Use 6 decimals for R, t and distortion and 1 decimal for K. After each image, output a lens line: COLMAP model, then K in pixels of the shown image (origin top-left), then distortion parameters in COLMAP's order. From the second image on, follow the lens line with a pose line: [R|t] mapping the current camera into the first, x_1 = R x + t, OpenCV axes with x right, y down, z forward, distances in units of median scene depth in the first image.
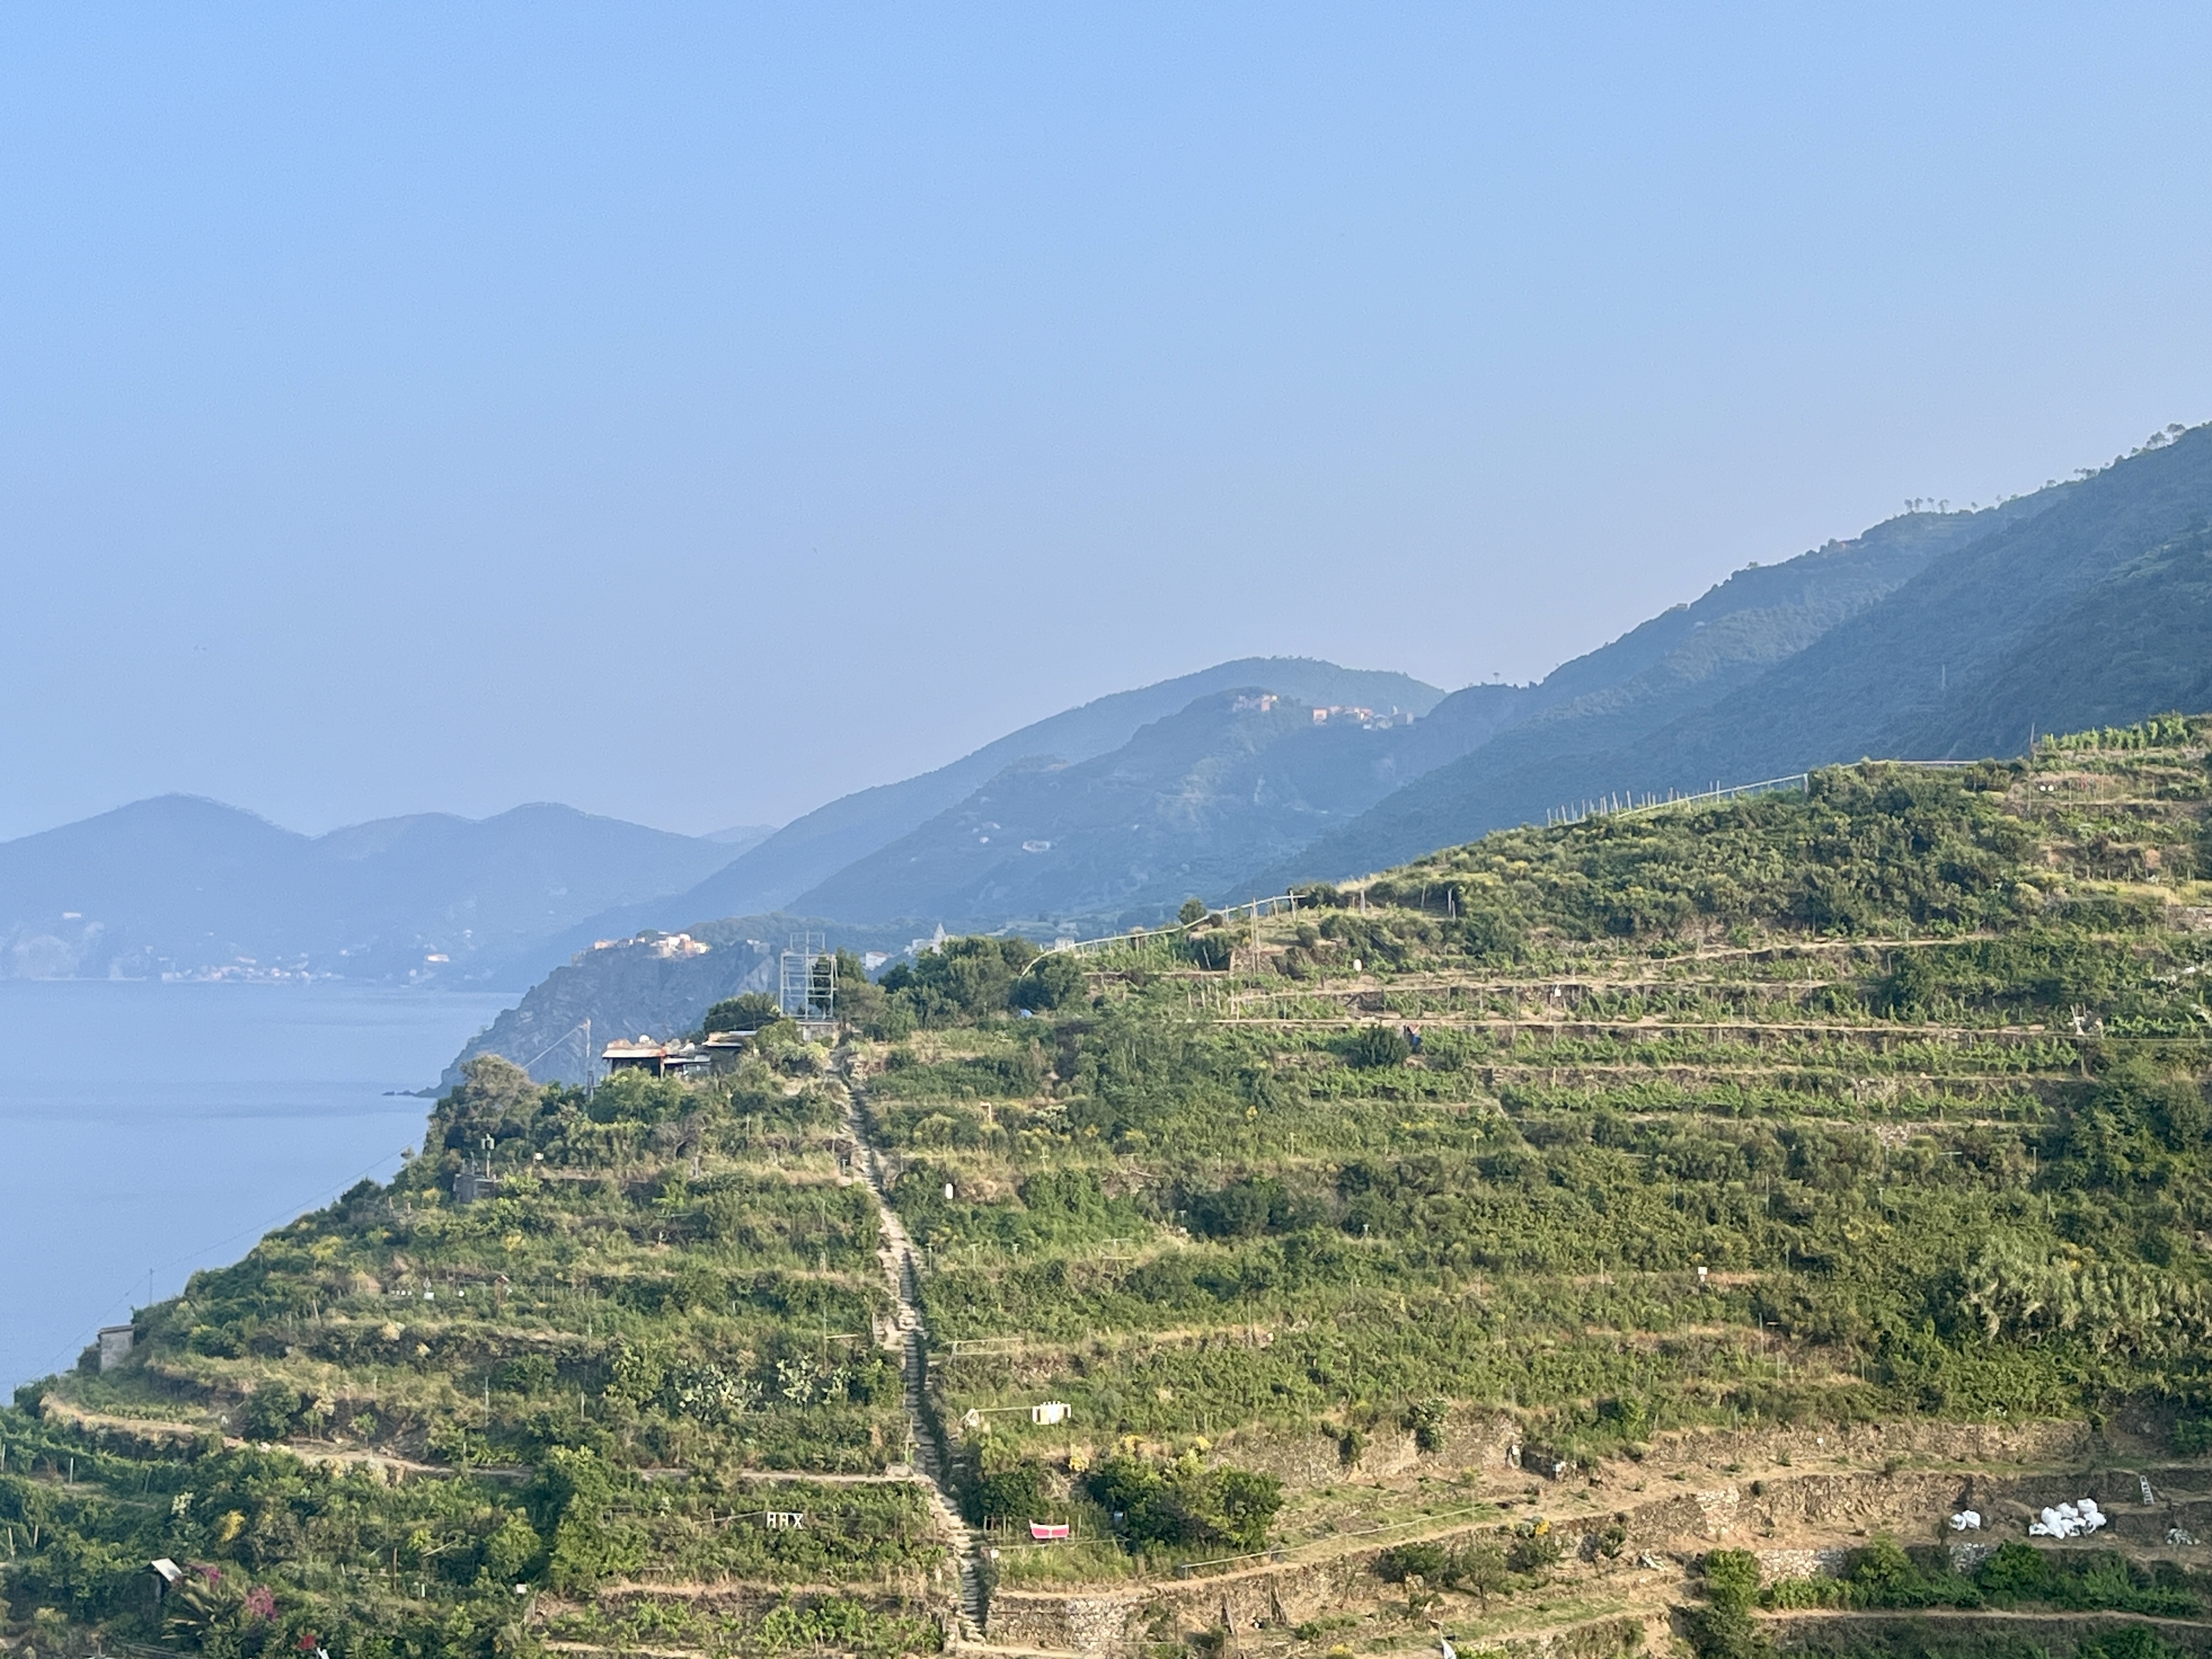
lens RADIAL K [[3418.1, 0, 1104.9], [0, 3418.1, 846.1], [0, 0, 1]] dist [0.084121, 0.000000]
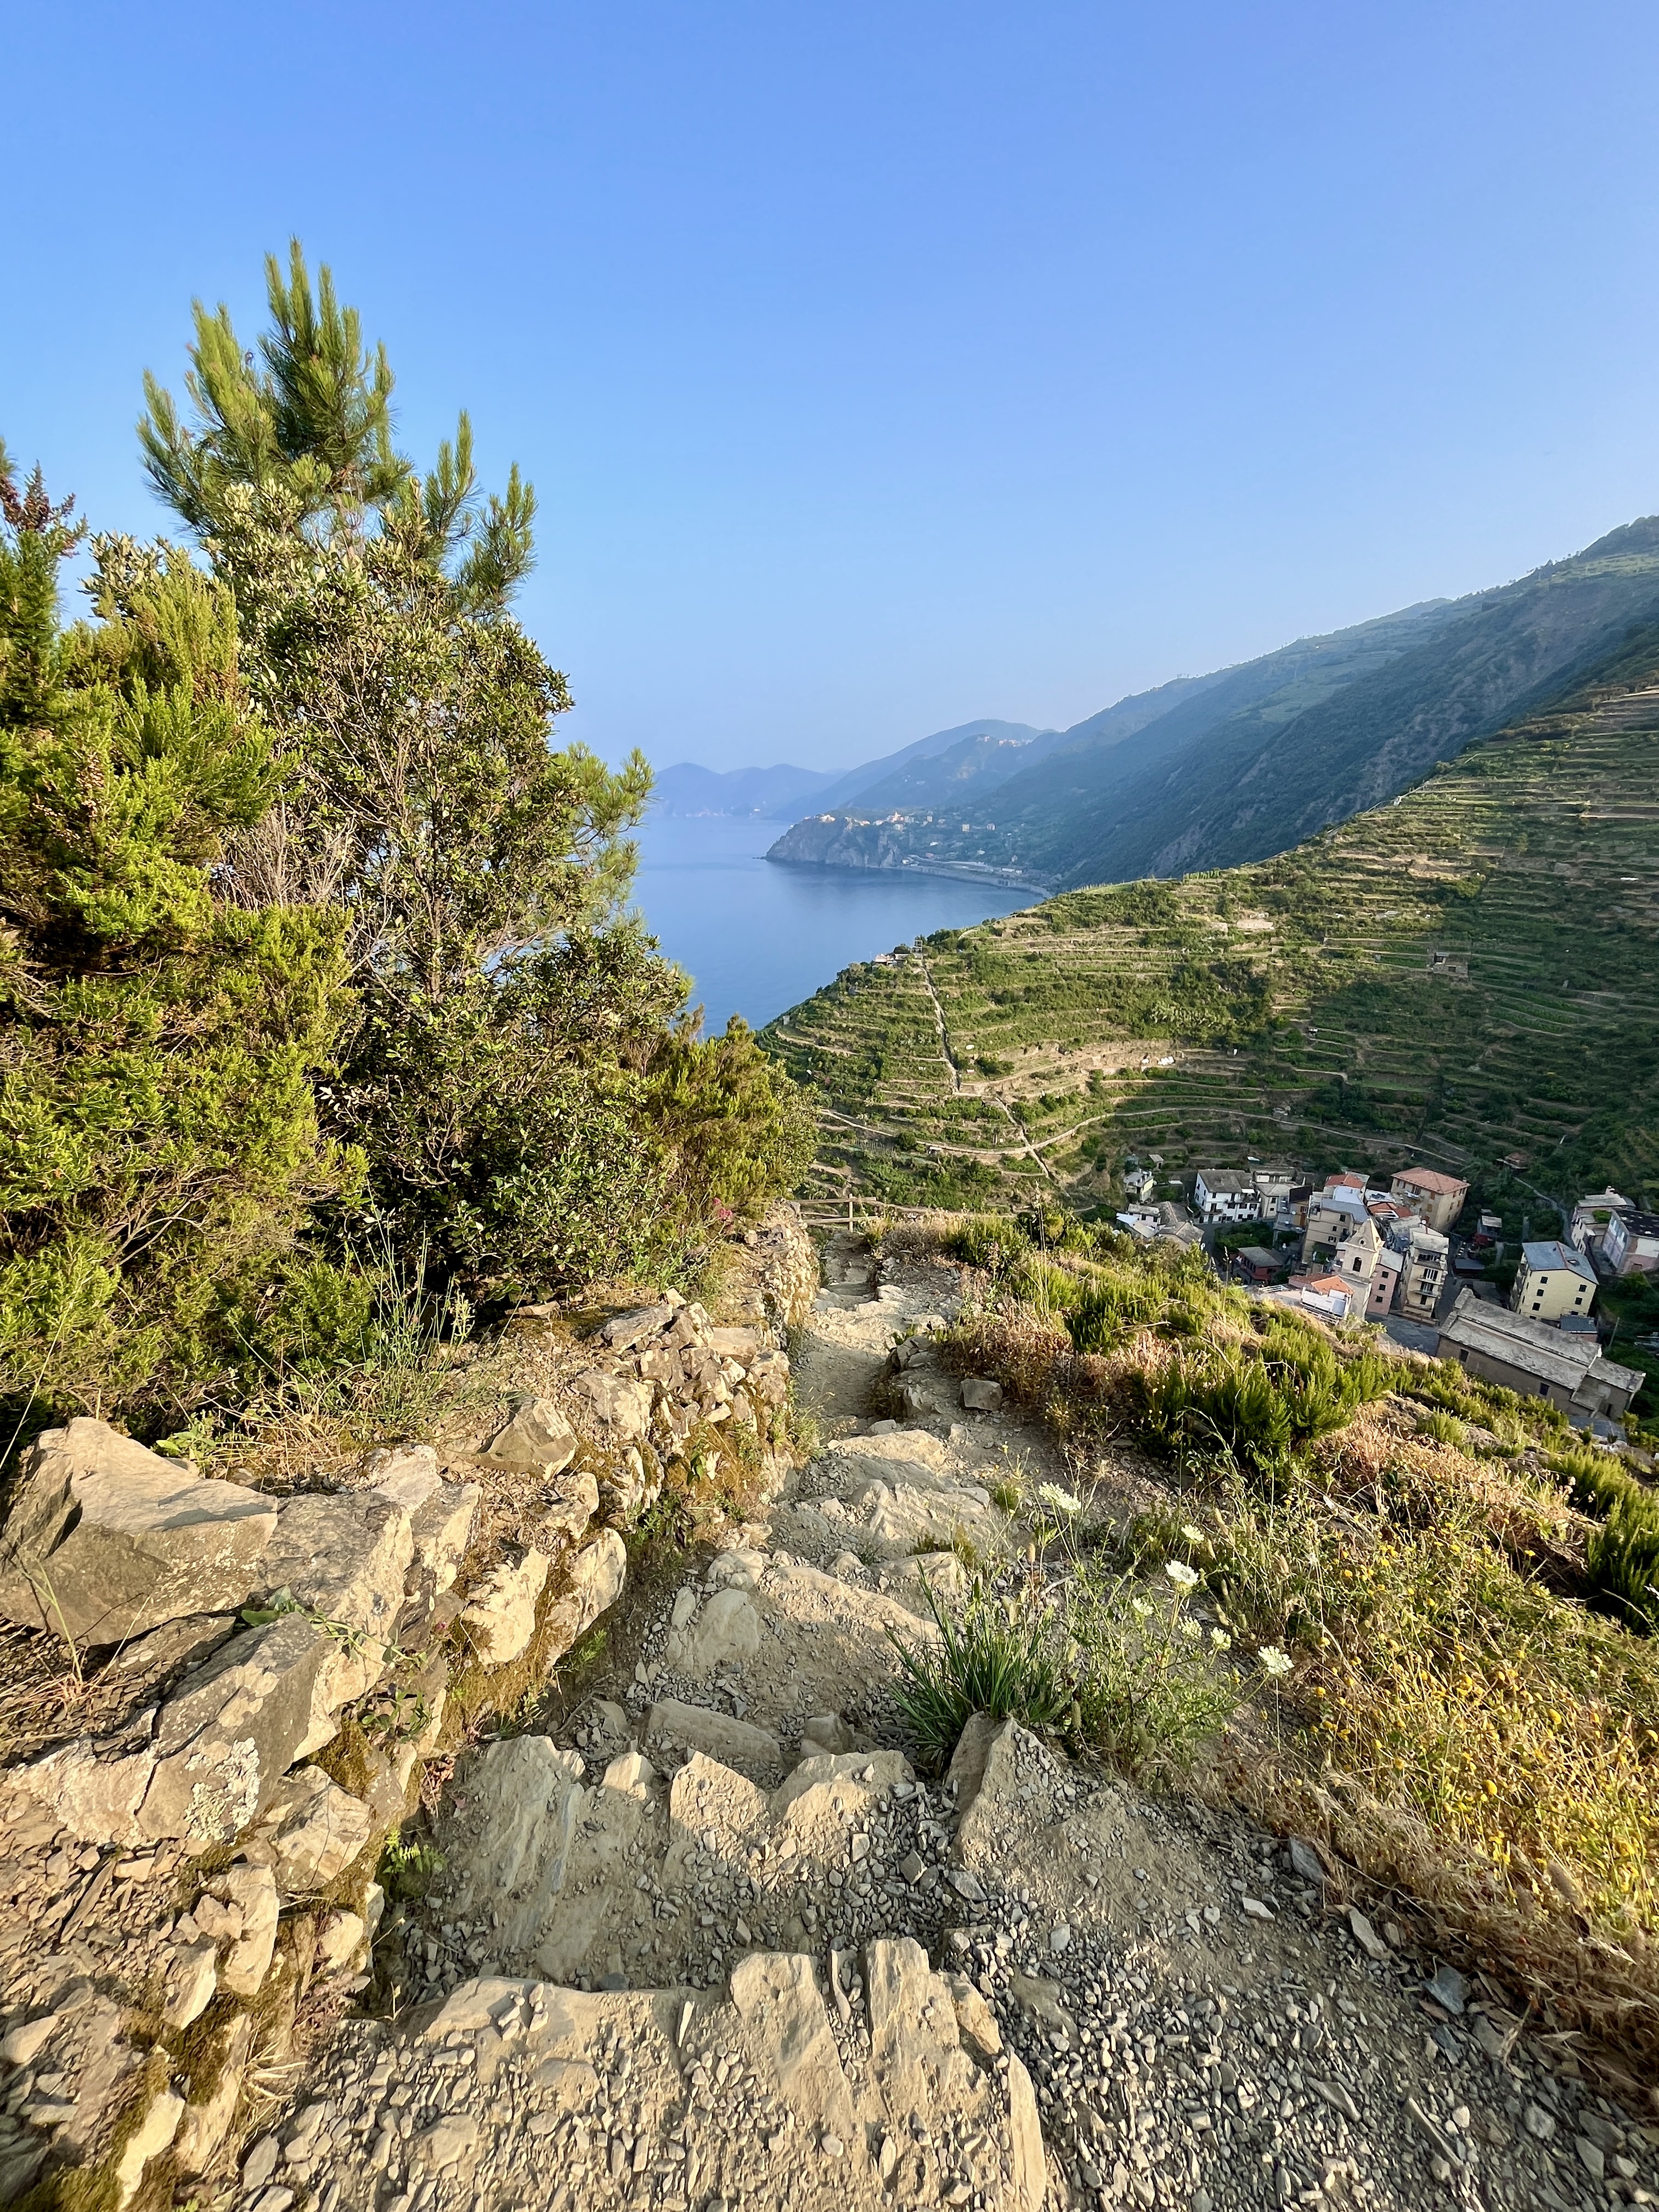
lens RADIAL K [[894.2, 0, 827.6], [0, 894.2, 1101.4], [0, 0, 1]] dist [-0.001556, -0.001064]
pose [[0.993623, 0.029129, -0.108921, -0.071888], [0.010529, 0.937859, 0.346857, -0.210281], [0.112256, -0.345792, 0.931572, -0.306931]]
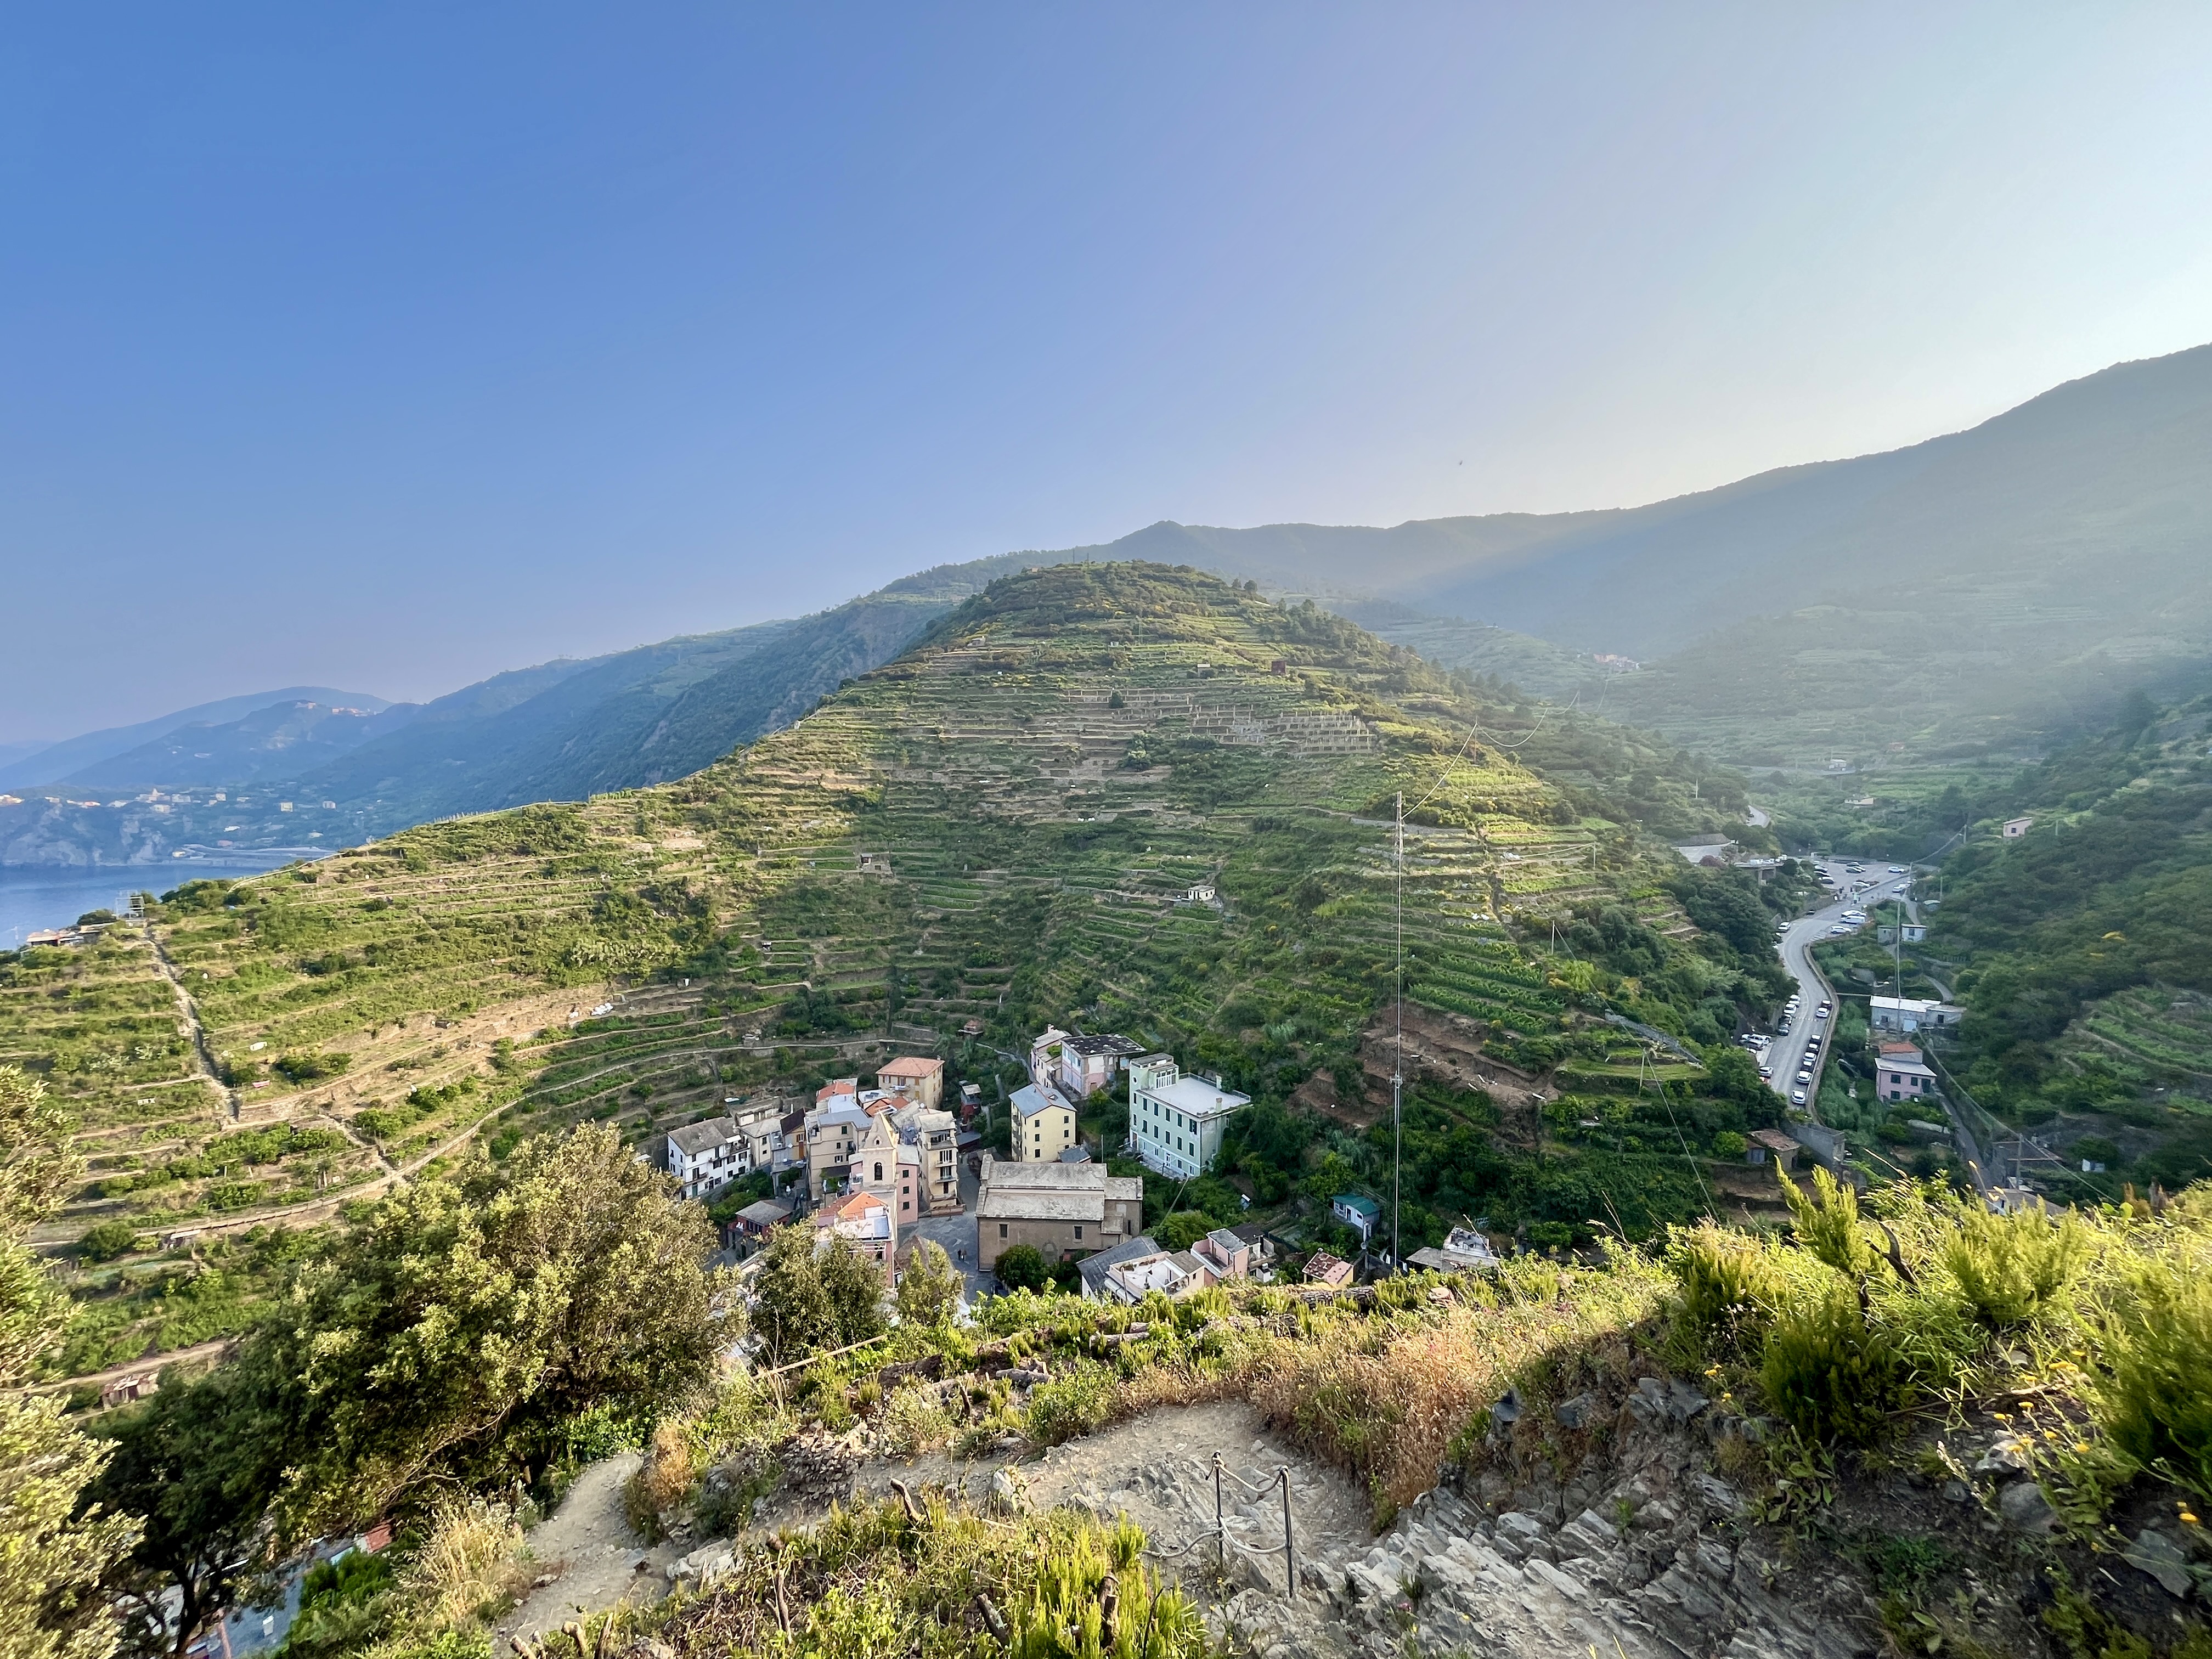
lens RADIAL K [[894.2, 0, 1101.4], [0, 894.2, 833.1], [0, 0, 1]] dist [-0.001556, -0.001064]
pose [[0.718848, -0.052818, 0.693158, -0.014717], [-0.009270, 0.996292, 0.085530, -0.103592], [-0.695106, -0.067909, 0.715693, -0.139340]]
